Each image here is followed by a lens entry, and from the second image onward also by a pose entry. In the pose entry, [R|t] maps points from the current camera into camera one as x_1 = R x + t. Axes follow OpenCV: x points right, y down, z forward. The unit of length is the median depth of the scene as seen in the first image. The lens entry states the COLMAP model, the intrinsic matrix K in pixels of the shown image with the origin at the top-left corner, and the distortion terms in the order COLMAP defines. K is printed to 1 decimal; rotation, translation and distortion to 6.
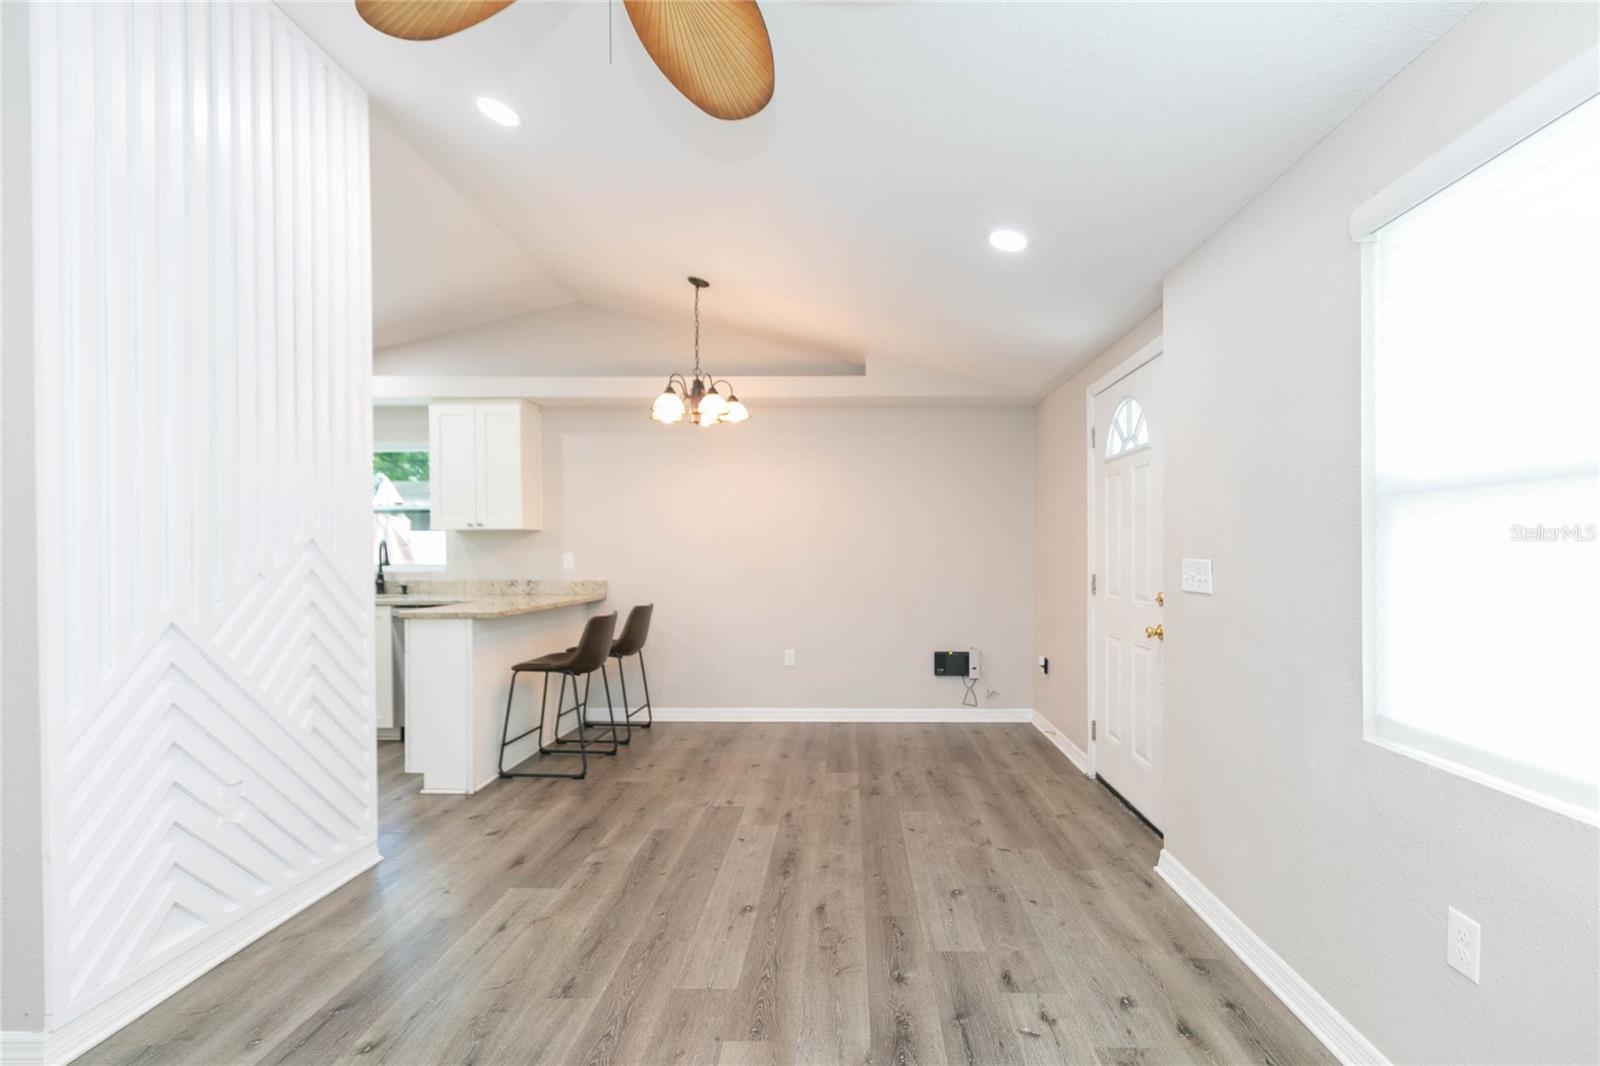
lens RADIAL K [[720.7, 0, 850.1], [0, 720.7, 568.8], [0, 0, 1]] dist [0.008591, -0.002249]
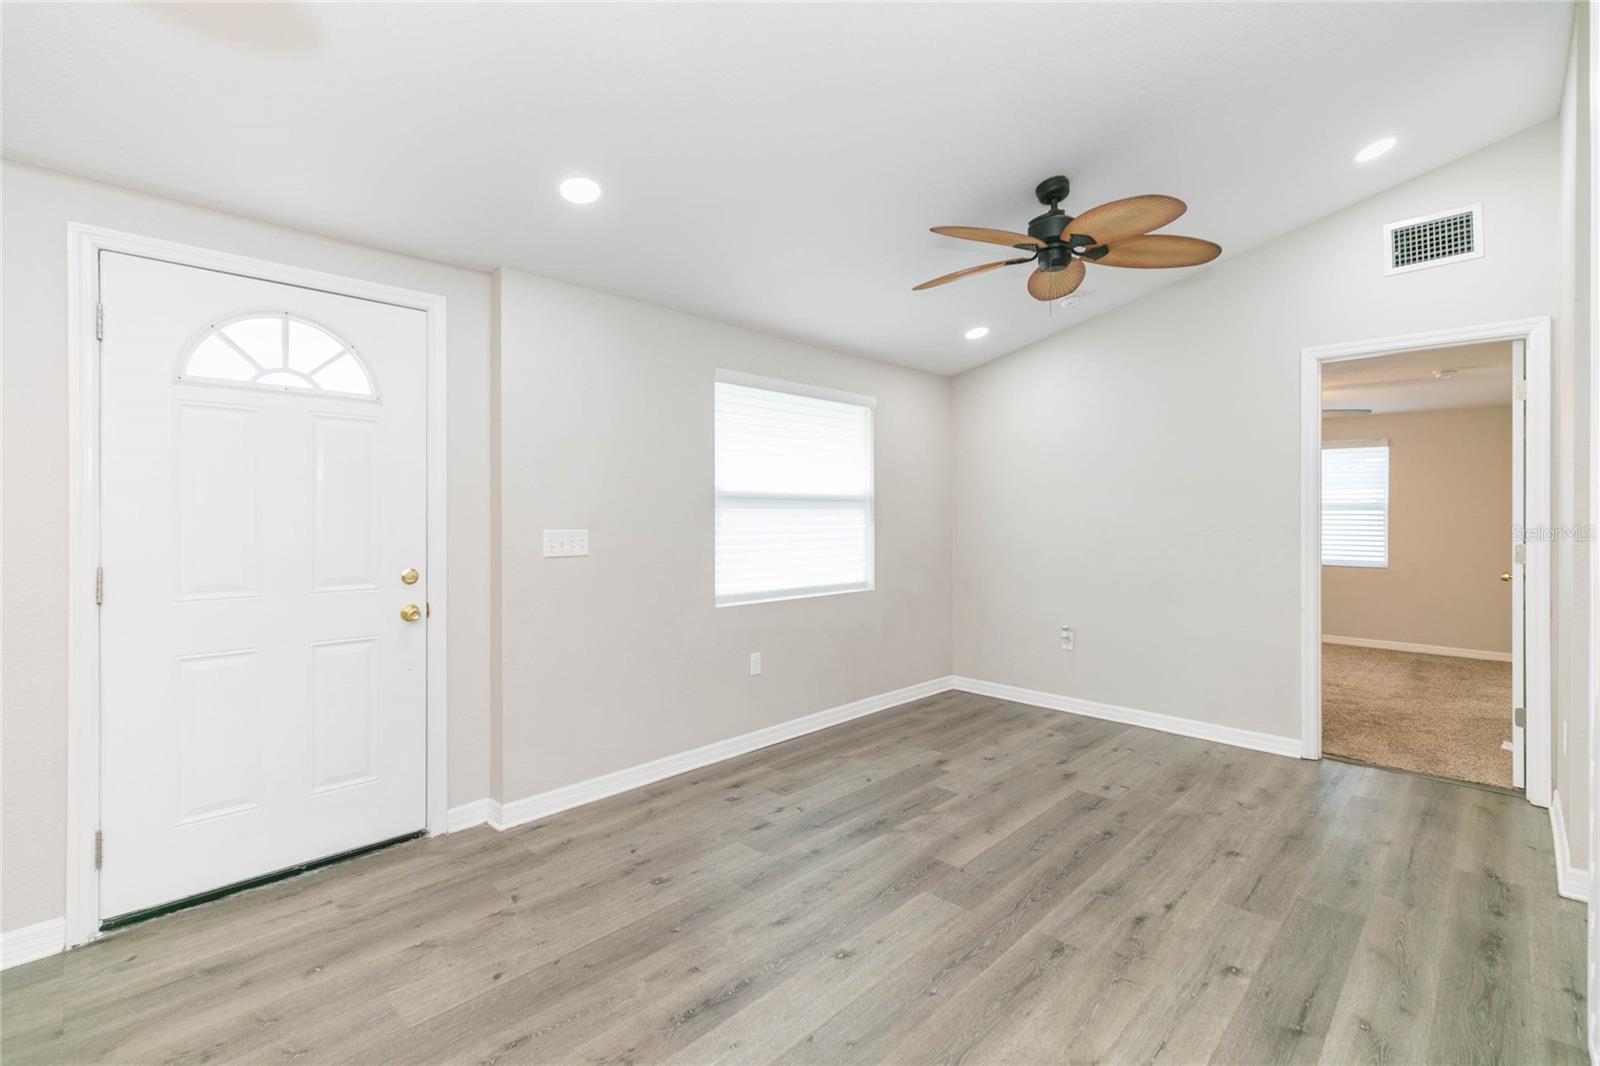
lens RADIAL K [[720.7, 0, 807.8], [0, 720.7, 513.8], [0, 0, 1]] dist [0.008591, -0.002249]
pose [[-0.717960, -0.004985, 0.696066, -0.534964], [0.009223, 0.999818, 0.016675, -0.044637], [-0.696023, 0.018392, -0.717784, 1.245636]]
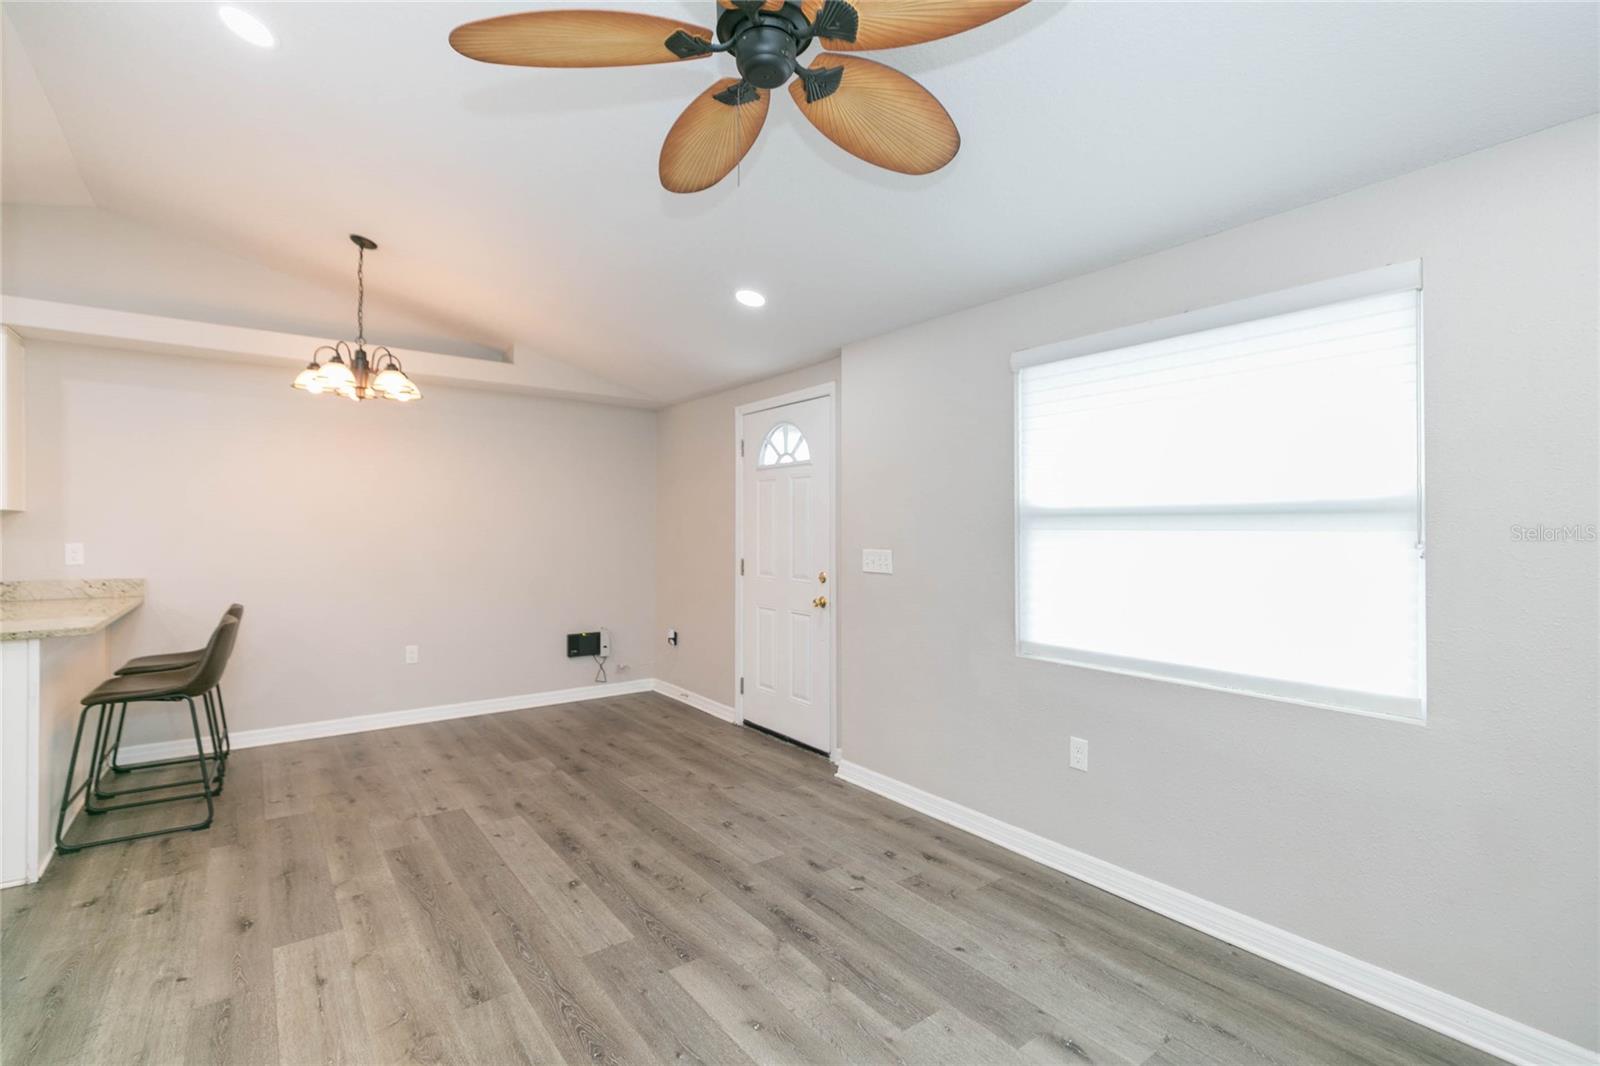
lens RADIAL K [[720.7, 0, 792.3], [0, 720.7, 529.5], [0, 0, 1]] dist [0.008591, -0.002249]
pose [[0.801978, 0.001814, 0.597350, -0.398770], [0.010897, 0.999785, -0.017666, -0.022280], [-0.597254, 0.020677, 0.801786, -0.043770]]
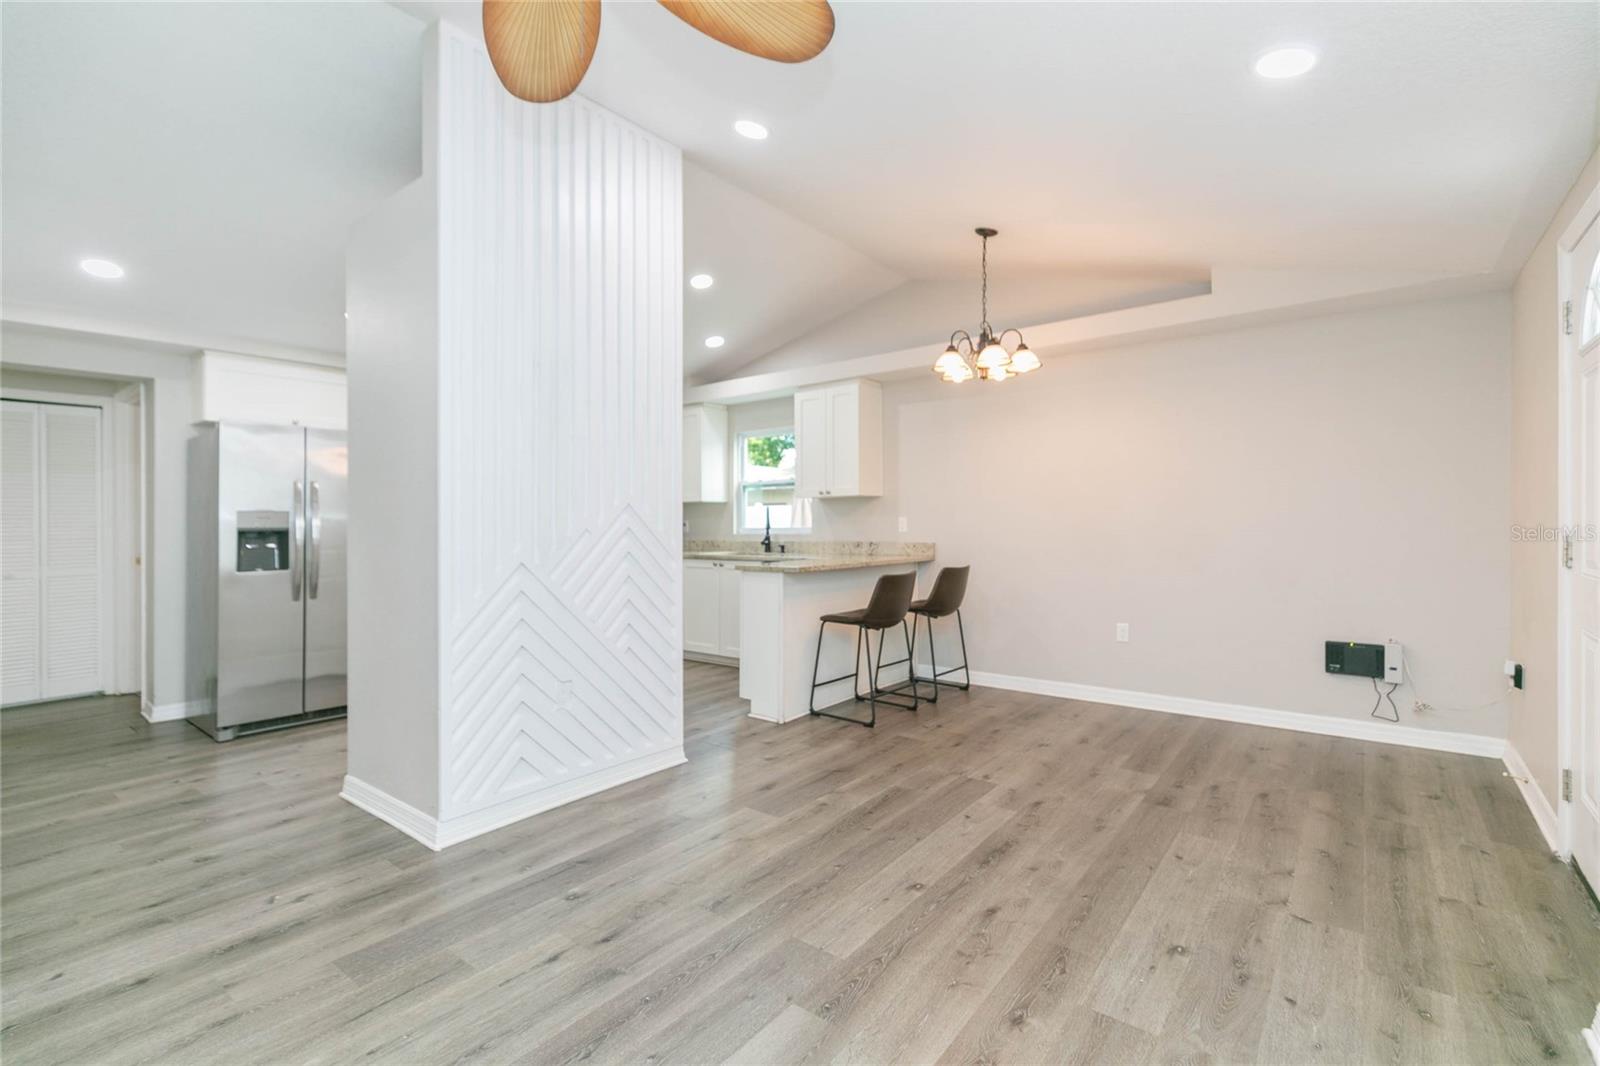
lens RADIAL K [[720.7, 0, 815.1], [0, 720.7, 524.2], [0, 0, 1]] dist [0.008591, -0.002249]
pose [[0.795636, -0.008070, -0.605721, 0.248288], [-0.002369, 0.999862, -0.016433, 0.012801], [0.605770, 0.014509, 0.795508, 0.129127]]
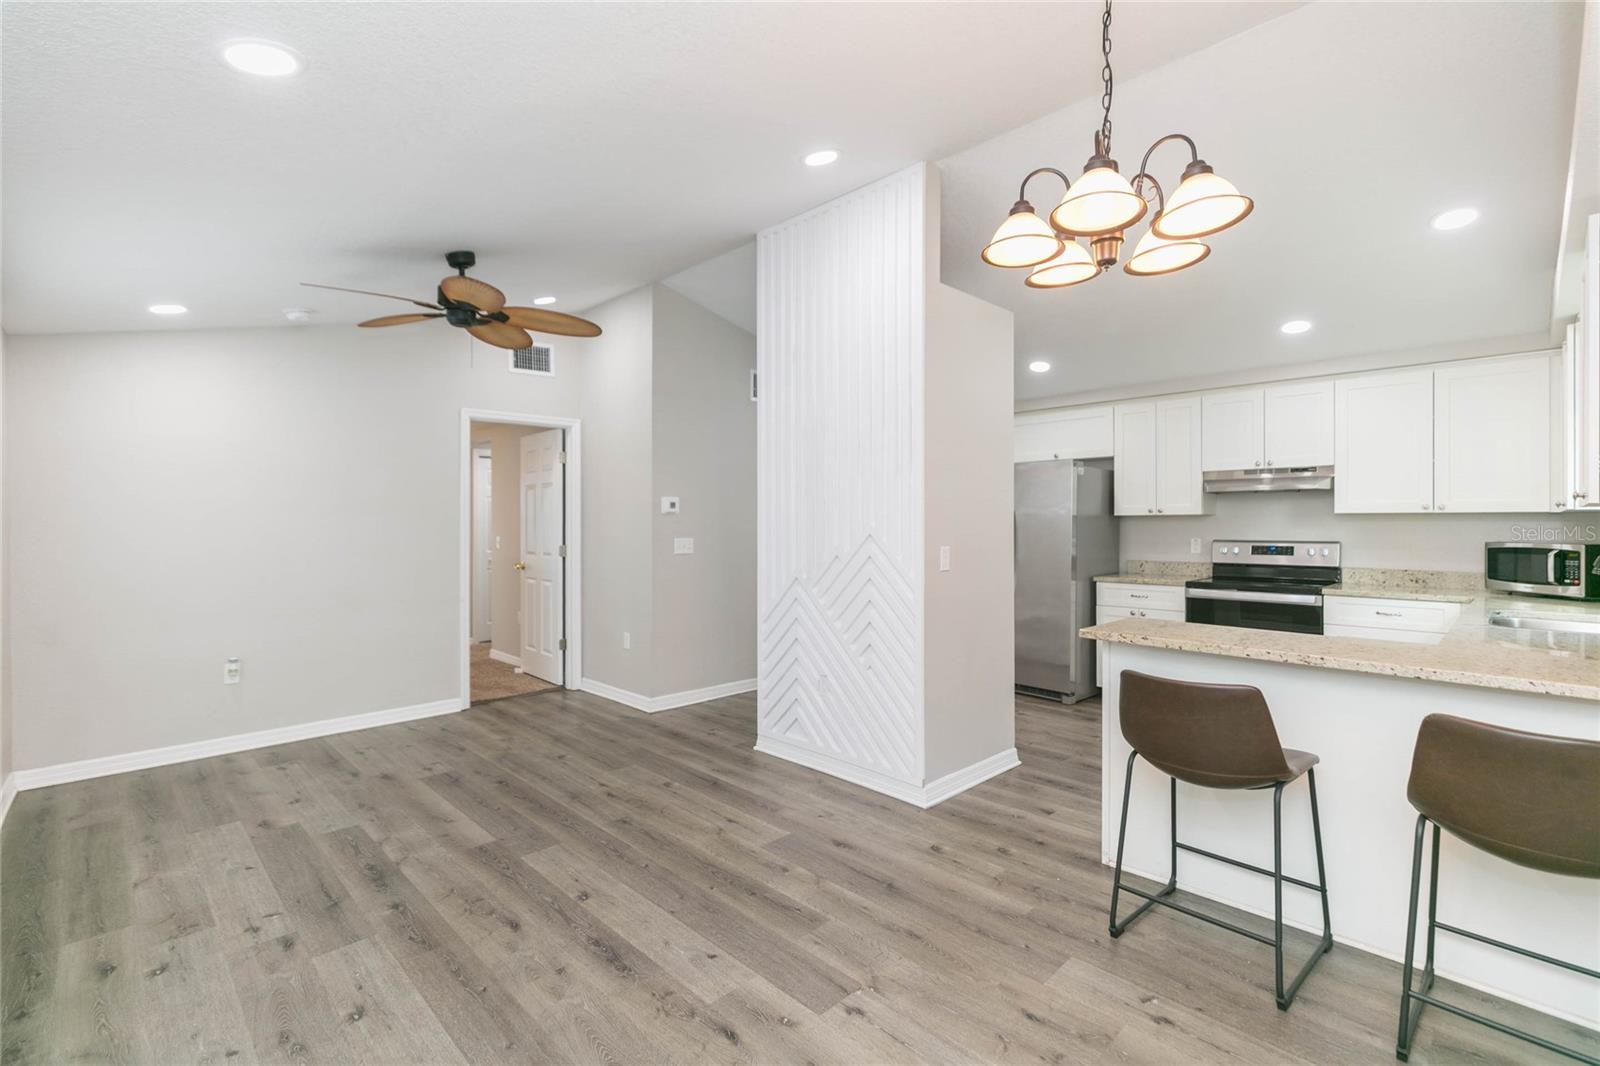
lens RADIAL K [[720.7, 0, 801.4], [0, 720.7, 523.1], [0, 0, 1]] dist [0.008591, -0.002249]
pose [[-0.712738, 0.000305, -0.701430, 0.279806], [-0.014412, 0.999782, 0.015079, -0.066912], [0.701282, 0.020856, -0.712578, 1.495643]]
